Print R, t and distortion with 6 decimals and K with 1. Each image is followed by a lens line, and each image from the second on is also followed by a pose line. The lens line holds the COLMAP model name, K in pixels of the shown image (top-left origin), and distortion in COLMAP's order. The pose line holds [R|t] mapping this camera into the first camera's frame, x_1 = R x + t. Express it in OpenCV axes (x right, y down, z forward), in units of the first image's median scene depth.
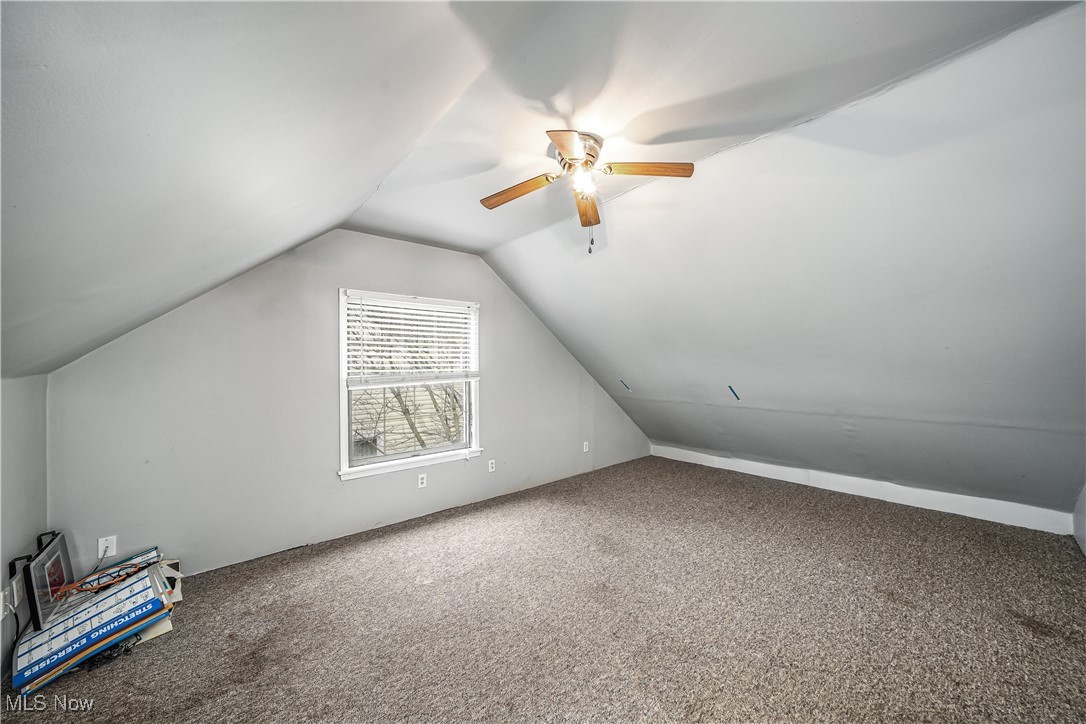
lens RADIAL K [[368.4, 0, 543.0], [0, 368.4, 362.0], [0, 0, 1]] dist [0.001270, 0.000081]
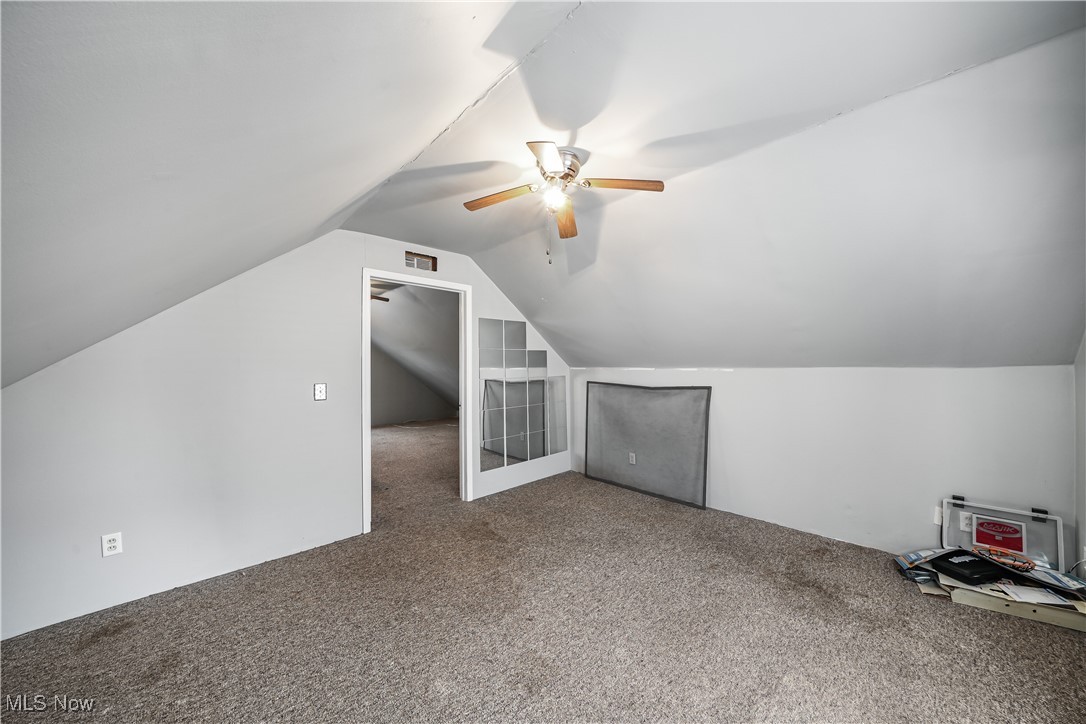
lens RADIAL K [[368.4, 0, 543.0], [0, 368.4, 362.0], [0, 0, 1]] dist [0.001270, 0.000081]
pose [[-0.998429, 0.012500, -0.054615, 0.209401], [0.013608, 0.999708, -0.019964, 0.021943], [0.054349, -0.020676, -0.998308, 2.067082]]
